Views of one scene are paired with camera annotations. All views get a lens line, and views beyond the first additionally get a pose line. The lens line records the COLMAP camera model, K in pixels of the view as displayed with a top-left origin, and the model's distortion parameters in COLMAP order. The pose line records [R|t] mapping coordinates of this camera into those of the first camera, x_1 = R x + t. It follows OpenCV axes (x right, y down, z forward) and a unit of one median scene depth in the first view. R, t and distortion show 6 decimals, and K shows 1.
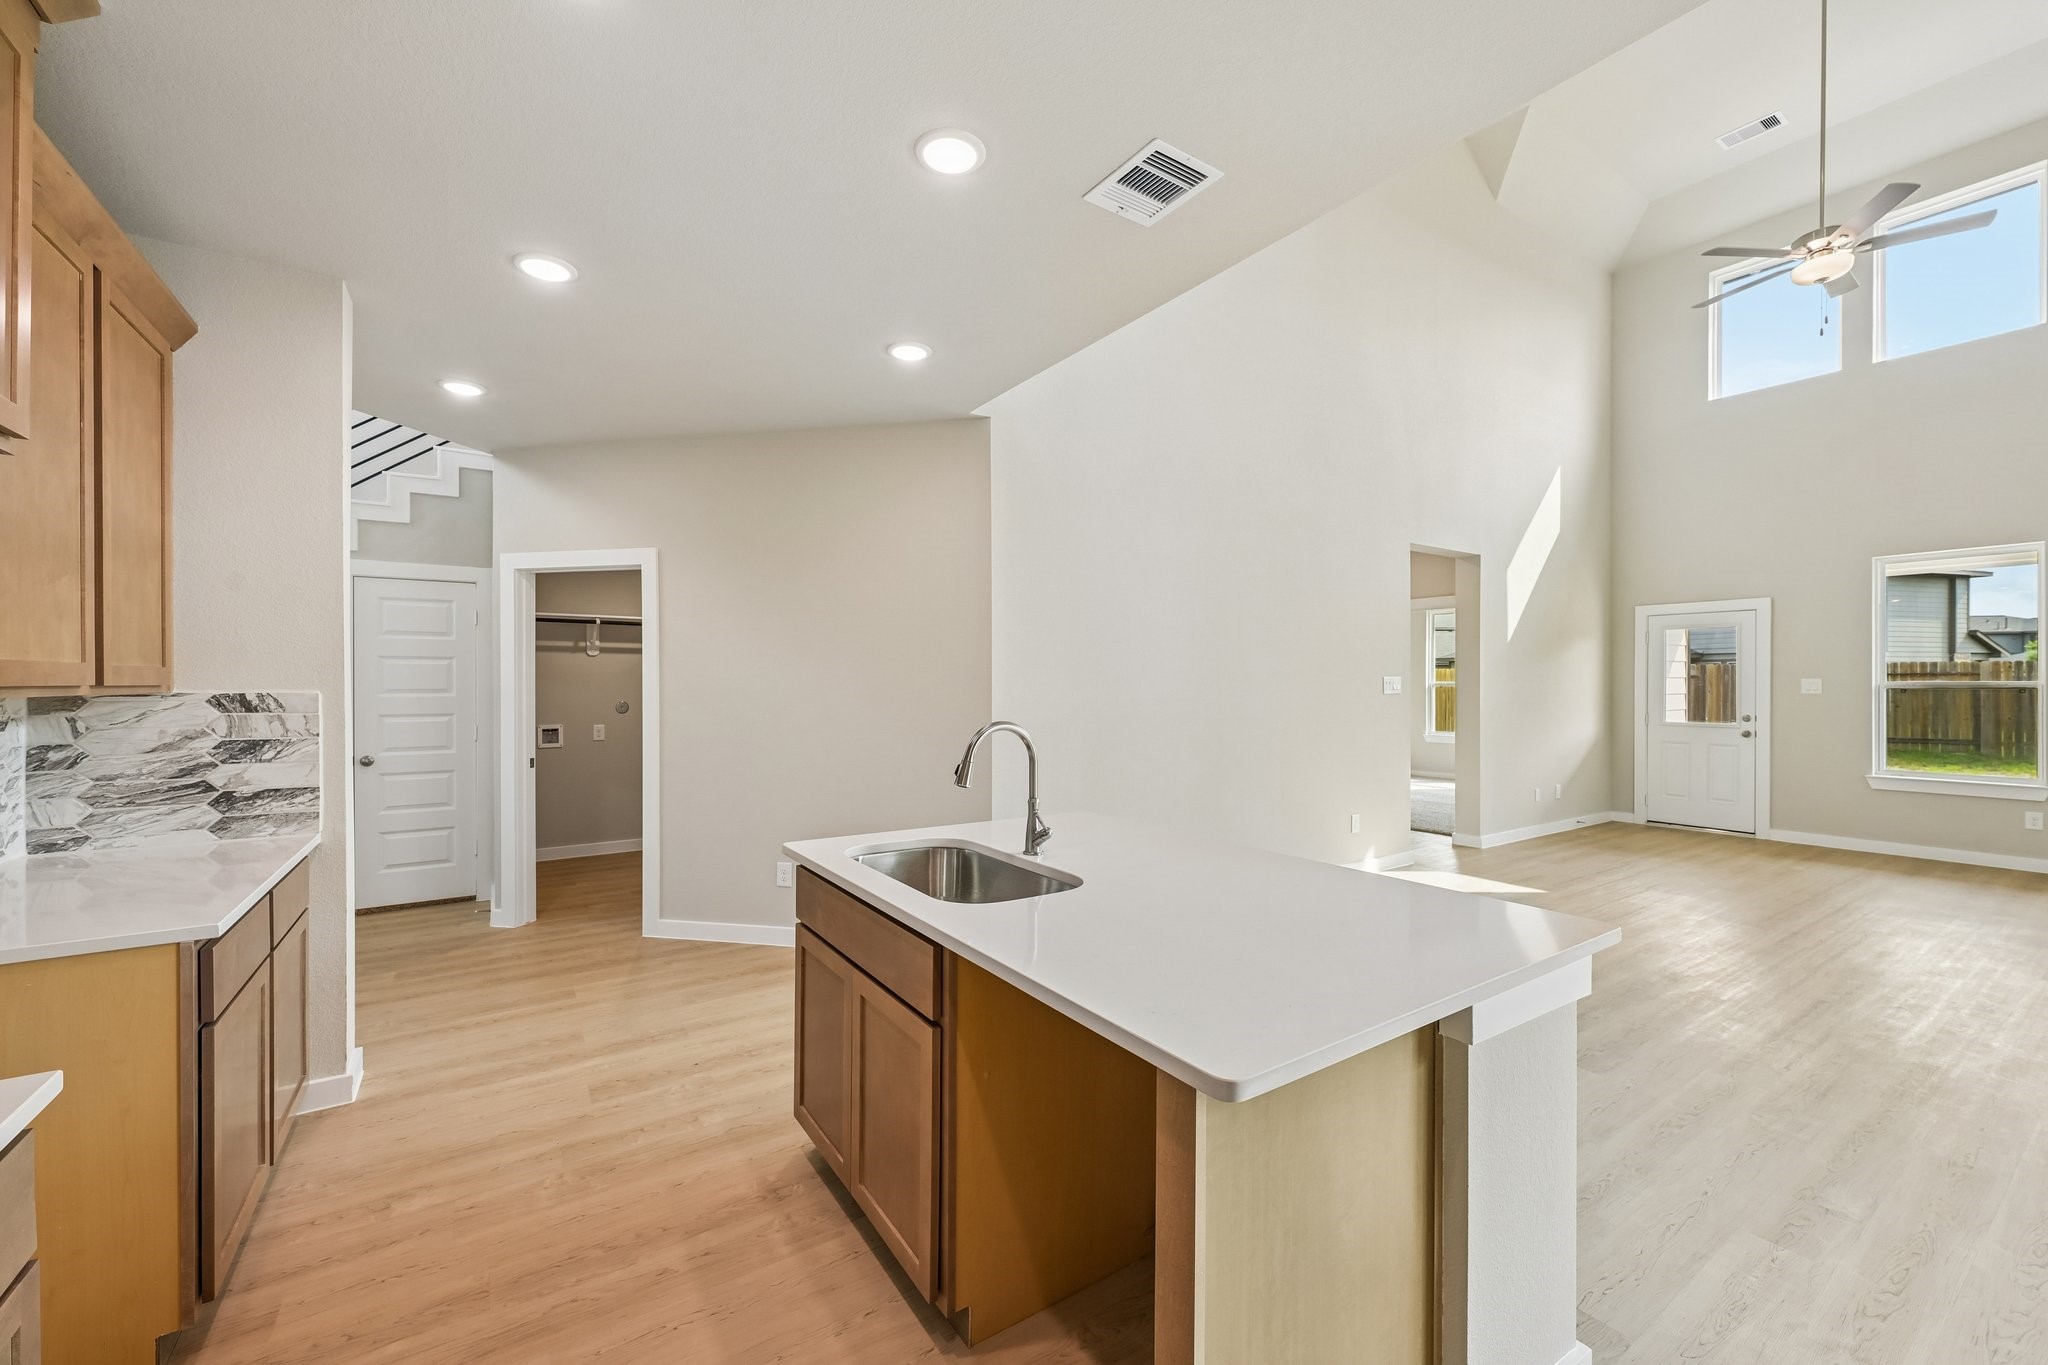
lens RADIAL K [[814.8, 0, 1024.2], [0, 814.8, 683.1], [0, 0, 1]] dist [0.001044, 0.000650]
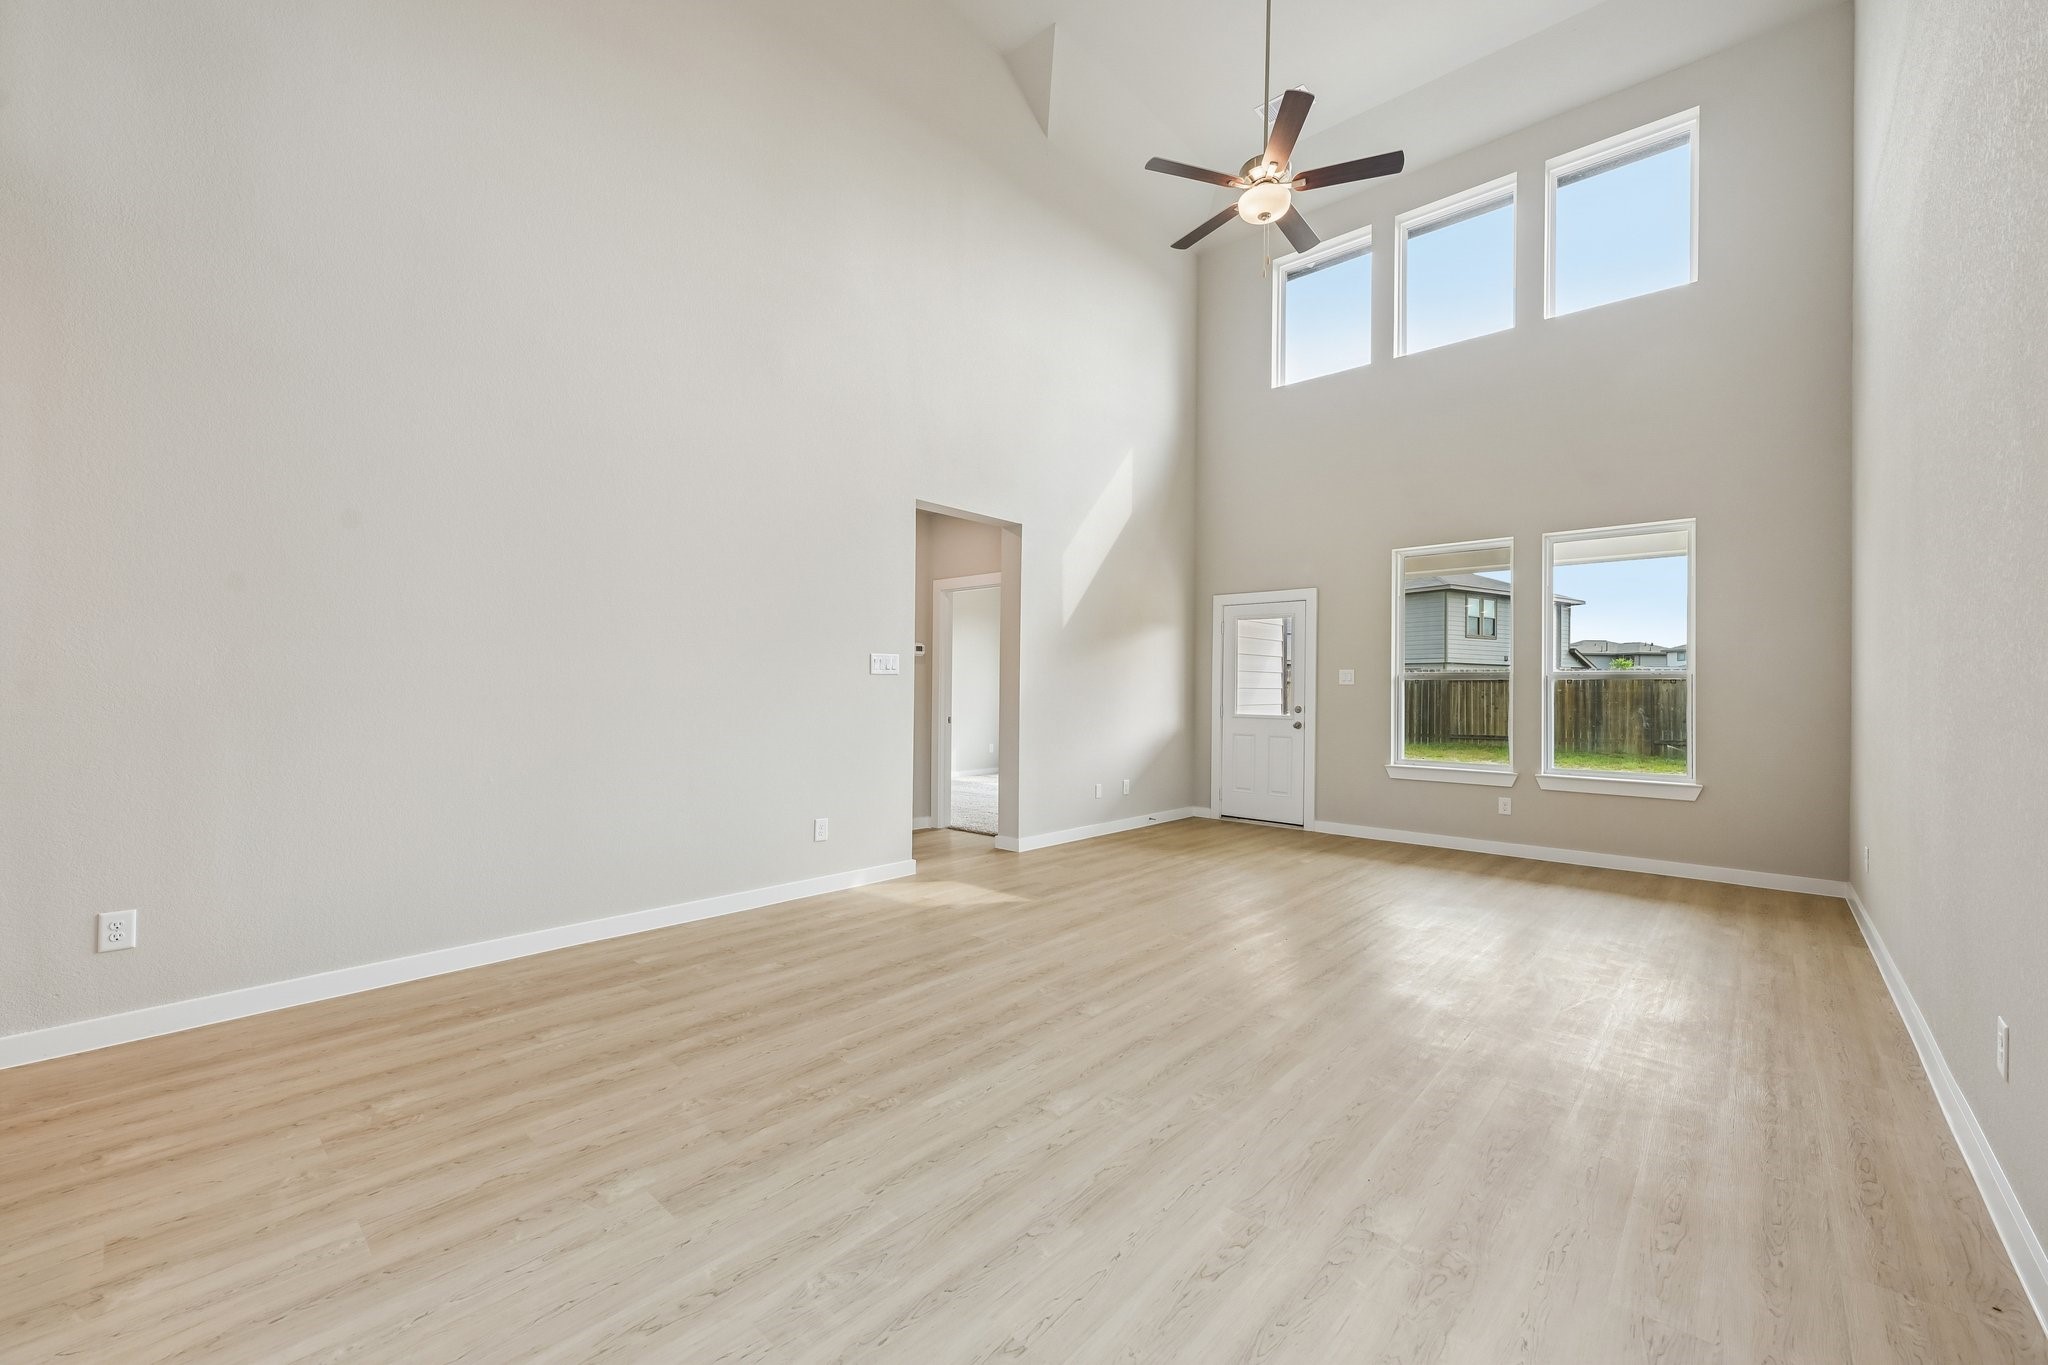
lens RADIAL K [[814.8, 0, 1025.5], [0, 814.8, 682.7], [0, 0, 1]] dist [0.001044, 0.000650]
pose [[0.969551, 0.012833, 0.244553, 0.329487], [-0.010499, 0.999886, -0.010847, 0.025672], [-0.244664, 0.007949, 0.969575, 0.124851]]
